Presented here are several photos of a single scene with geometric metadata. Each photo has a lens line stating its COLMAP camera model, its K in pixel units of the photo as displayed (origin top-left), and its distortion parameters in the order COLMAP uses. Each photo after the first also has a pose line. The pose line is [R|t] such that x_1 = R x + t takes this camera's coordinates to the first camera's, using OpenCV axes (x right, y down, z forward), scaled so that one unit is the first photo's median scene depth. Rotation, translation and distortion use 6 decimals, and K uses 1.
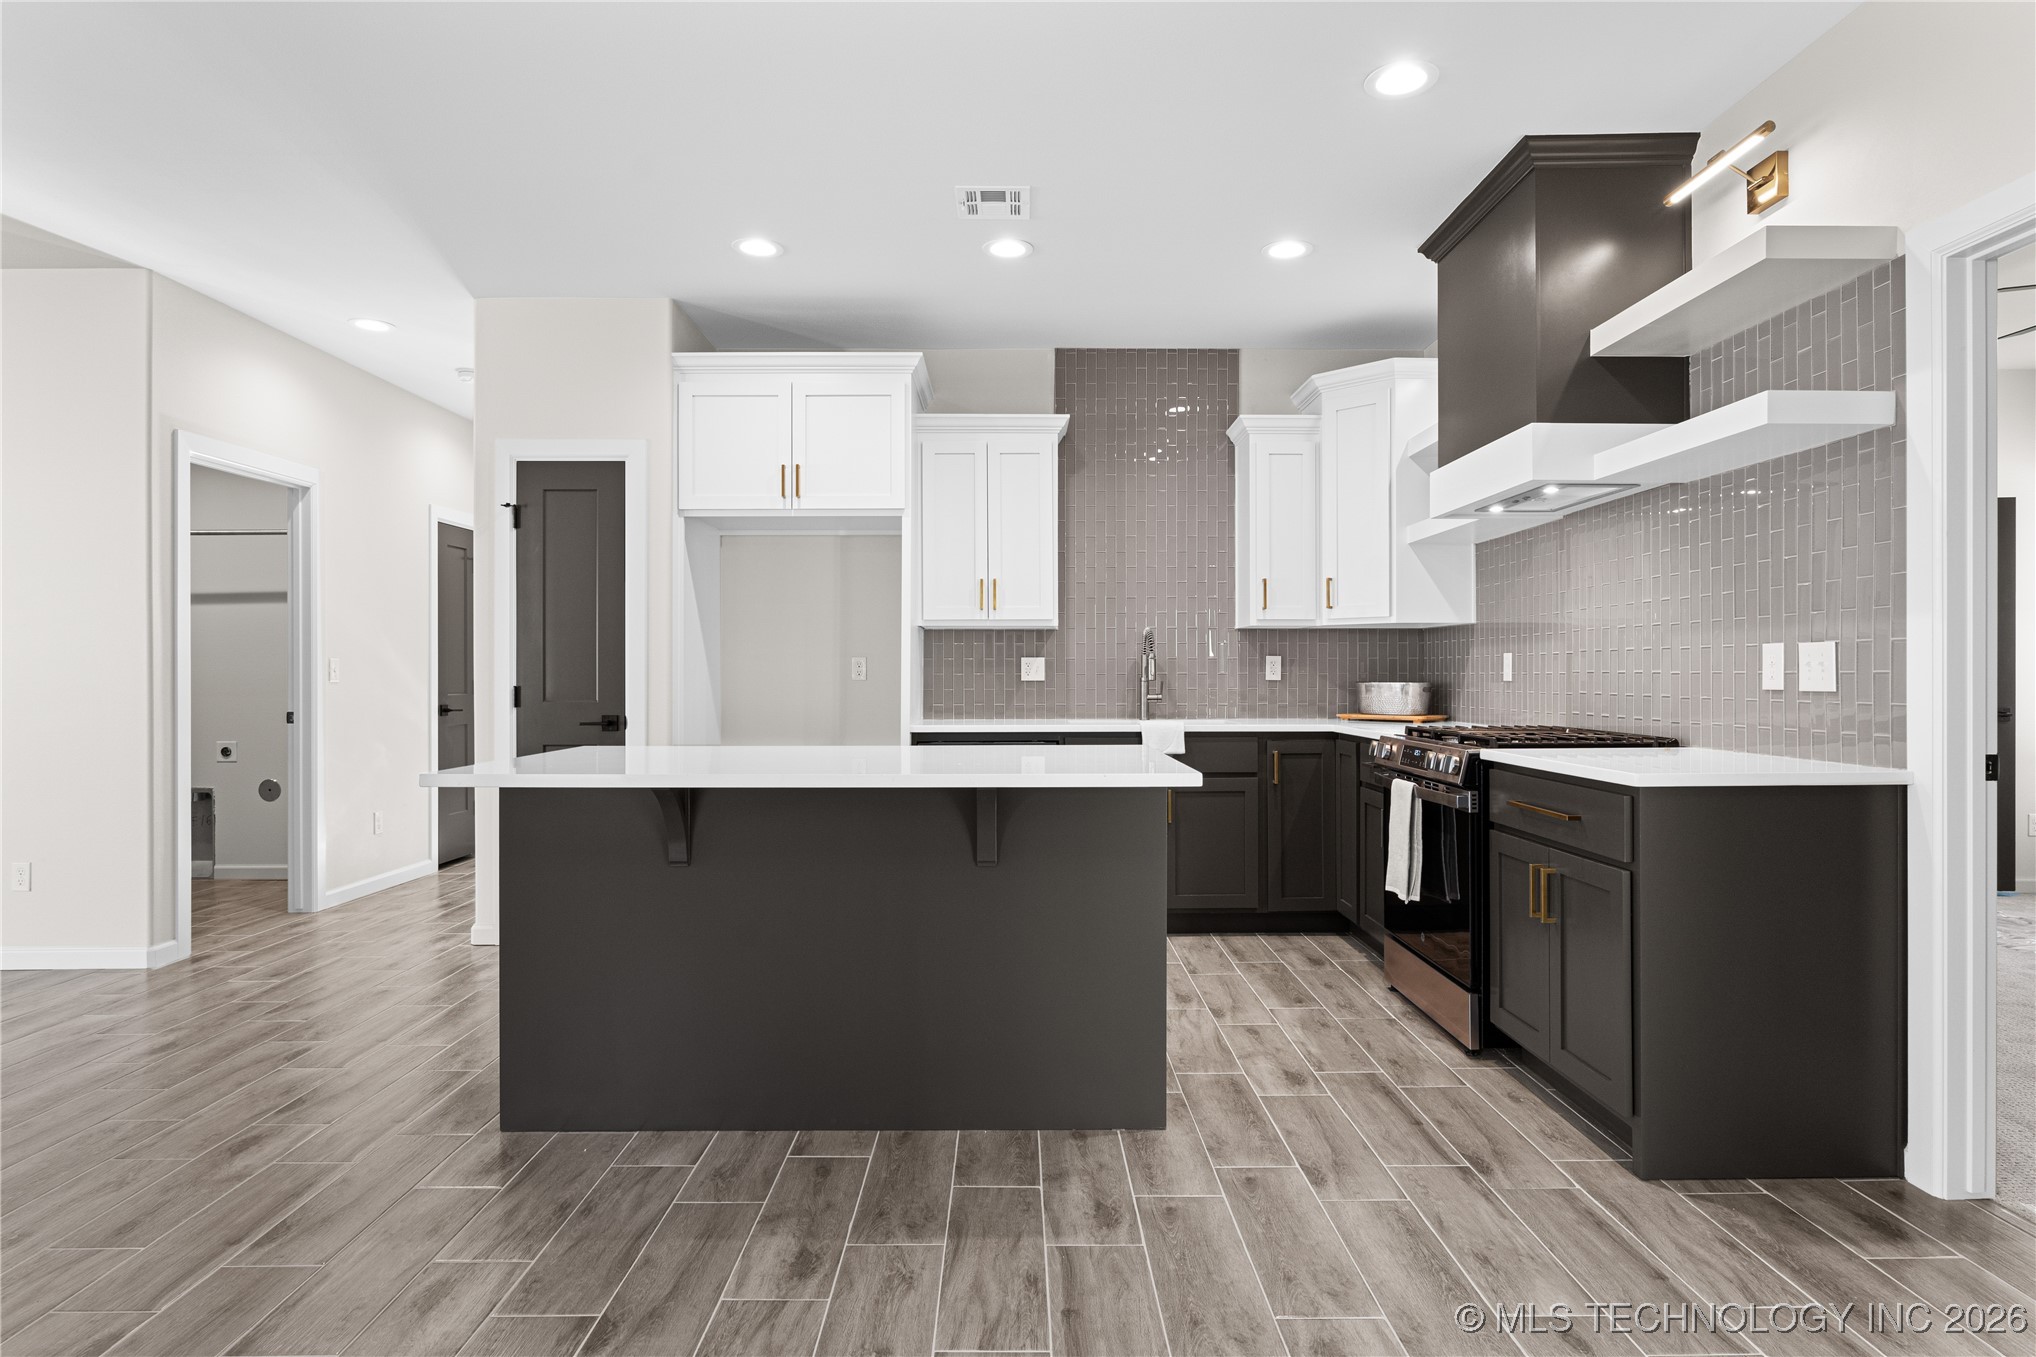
lens RADIAL K [[1094.9, 0, 1024.5], [0, 1094.9, 669.9], [0, 0, 1]] dist [-0.011989, 0.001783]
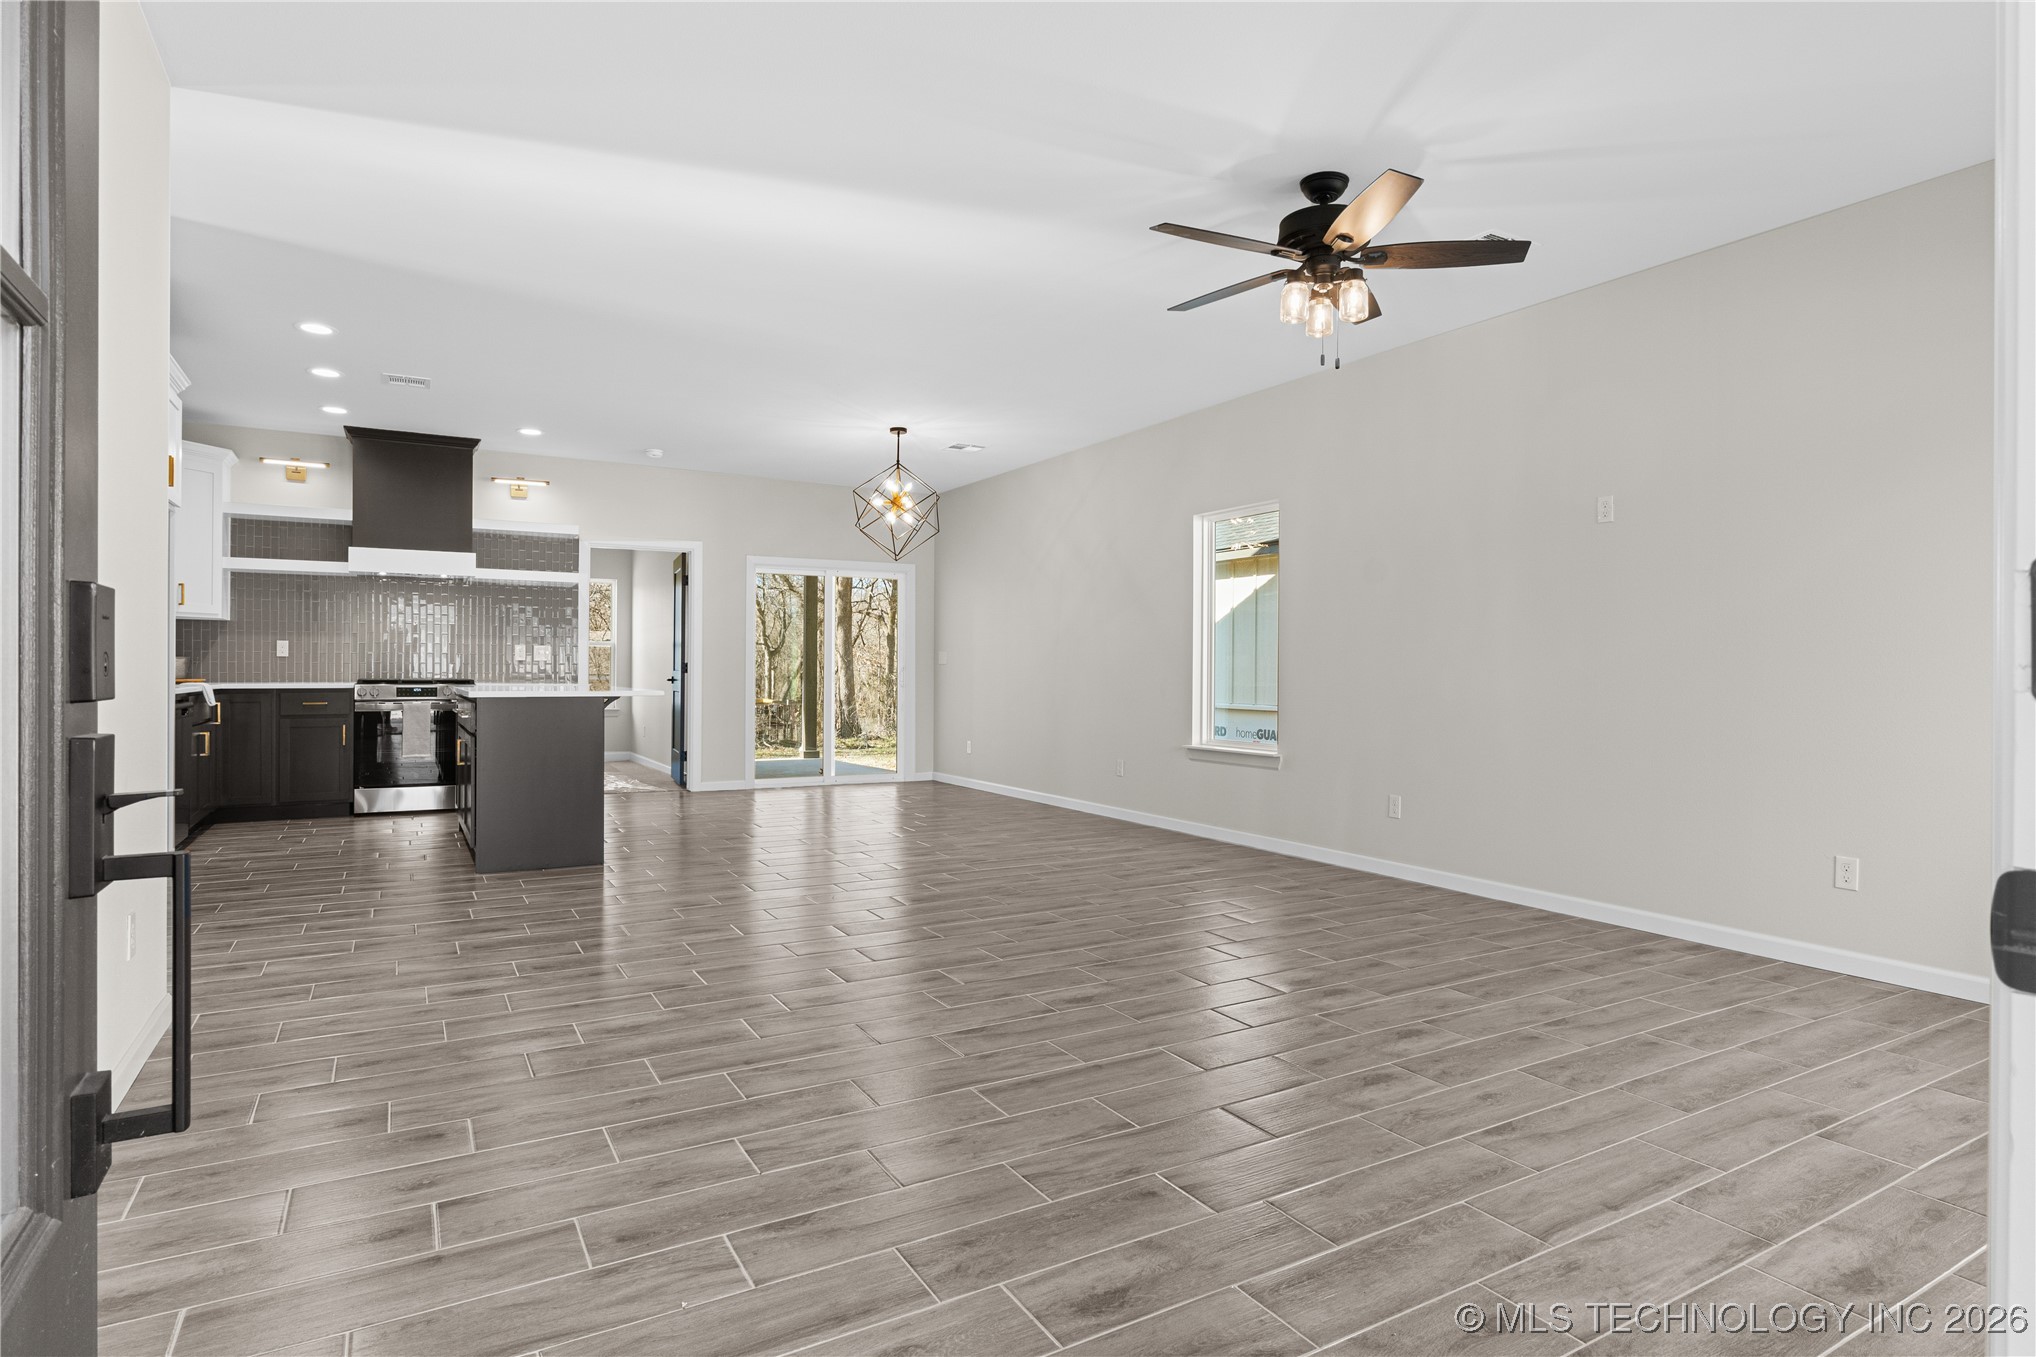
lens RADIAL K [[1079.5, 0, 1018.0], [0, 1079.5, 678.5], [0, 0, 1]] dist [0.001898, 0.001739]
pose [[-0.489558, -0.007623, 0.871937, -1.742234], [-0.008346, 0.999957, 0.004056, 0.029810], [-0.871931, -0.005292, -0.489601, 0.853038]]
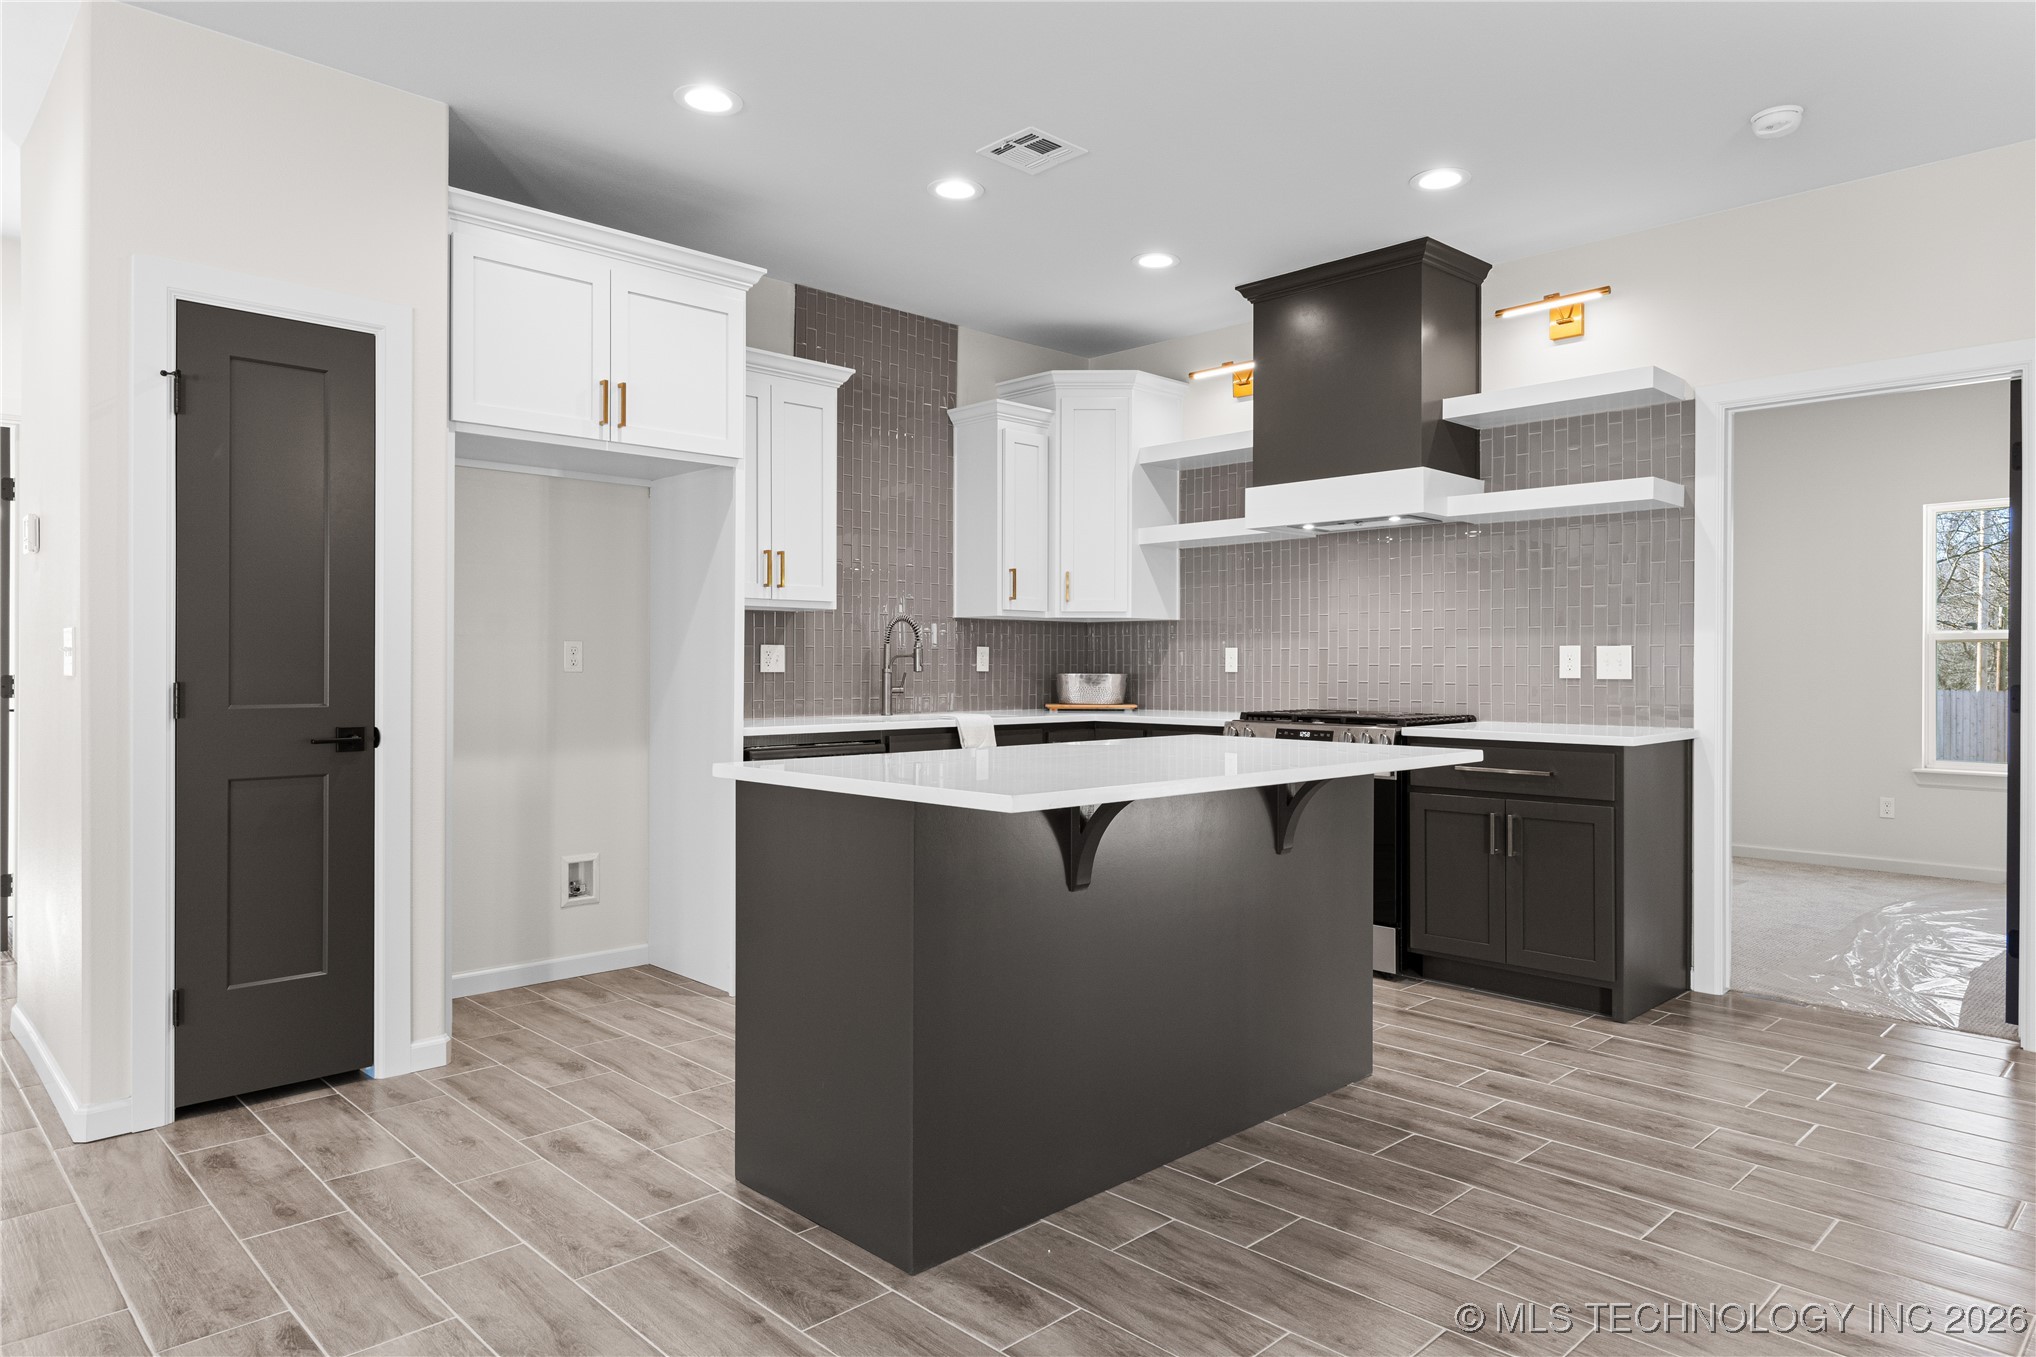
lens RADIAL K [[1252.2, 0, 1022.5], [0, 1252.2, 664.7], [0, 0, 1]] dist [0.003660, 0.002713]
pose [[0.720857, 0.003322, 0.693076, -0.655763], [-0.006387, 0.999978, 0.001849, 0.001362], [-0.693055, -0.005760, 0.720862, 0.211130]]
